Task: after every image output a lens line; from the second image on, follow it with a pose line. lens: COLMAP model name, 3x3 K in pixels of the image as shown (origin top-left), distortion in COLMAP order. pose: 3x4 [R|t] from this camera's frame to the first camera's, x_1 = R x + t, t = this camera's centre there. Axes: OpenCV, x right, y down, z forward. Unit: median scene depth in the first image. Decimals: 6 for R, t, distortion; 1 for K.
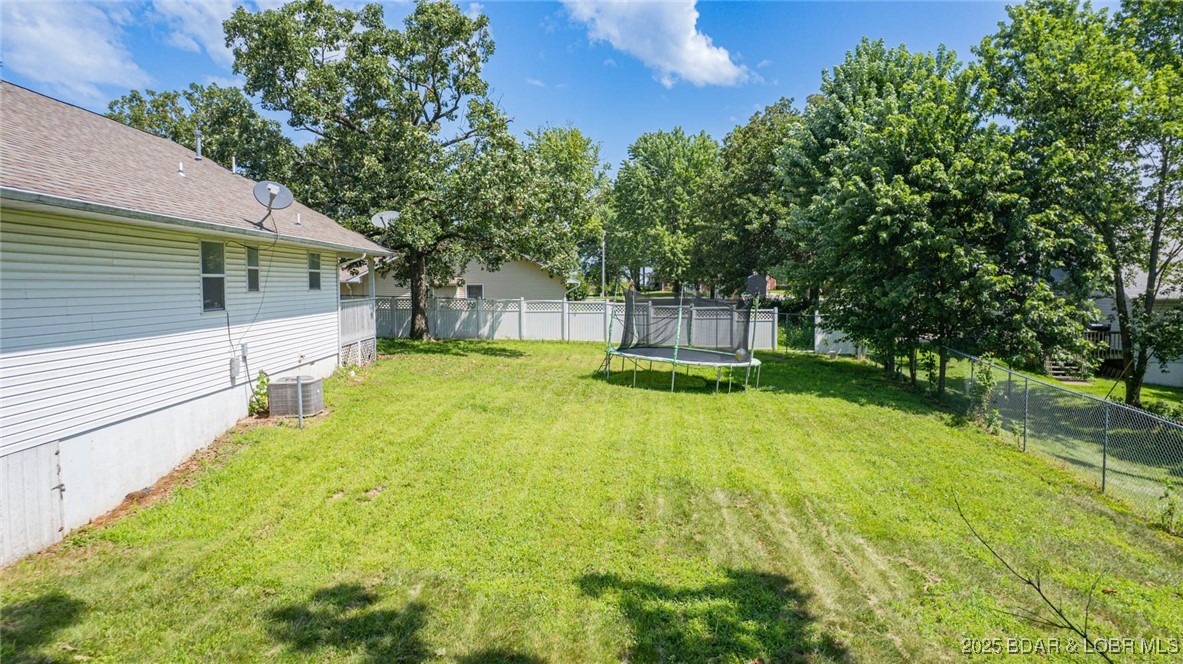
lens RADIAL K [[781.9, 0, 591.5], [0, 781.9, 332.0], [0, 0, 1]] dist [-0.084496, 0.000603]
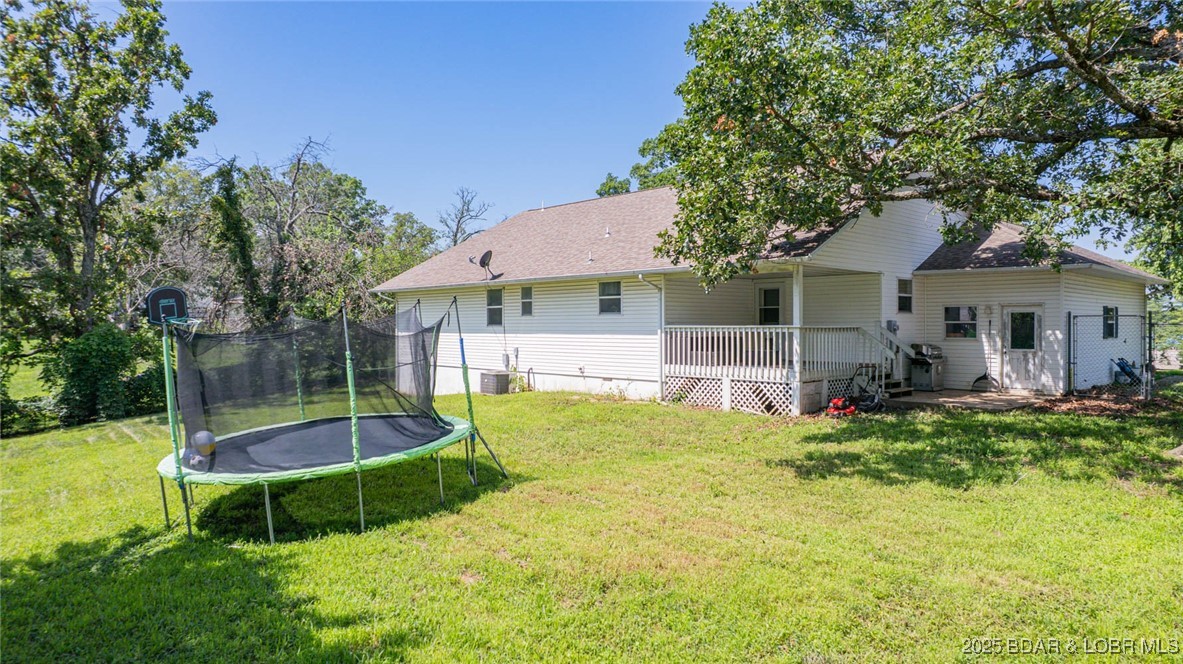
lens RADIAL K [[781.9, 0, 591.5], [0, 781.9, 332.0], [0, 0, 1]] dist [-0.084496, 0.000603]
pose [[-0.737763, 0.014212, -0.674910, 0.598404], [-0.035257, 0.997603, 0.059547, -0.131246], [0.674139, 0.067727, -0.735493, 2.496741]]
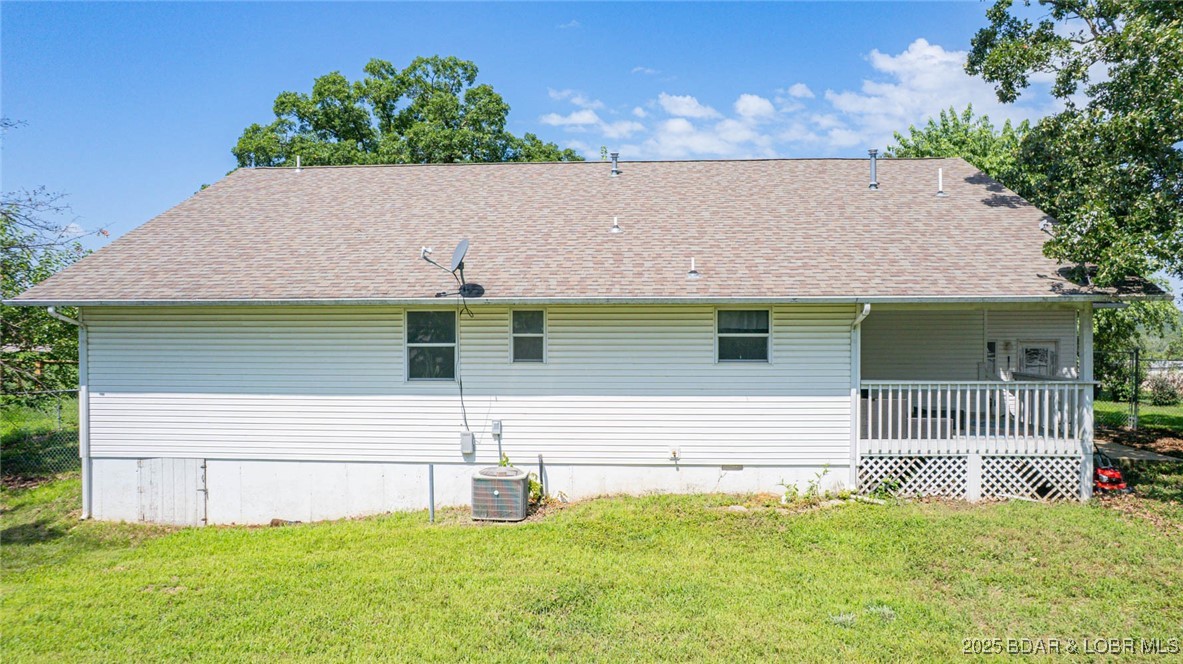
lens RADIAL K [[781.9, 0, 591.5], [0, 781.9, 332.0], [0, 0, 1]] dist [-0.084496, 0.000603]
pose [[-0.073776, 0.014379, -0.997171, 0.482882], [-0.060143, 0.998012, 0.018841, -0.118964], [0.995460, 0.061363, -0.072765, 1.247863]]
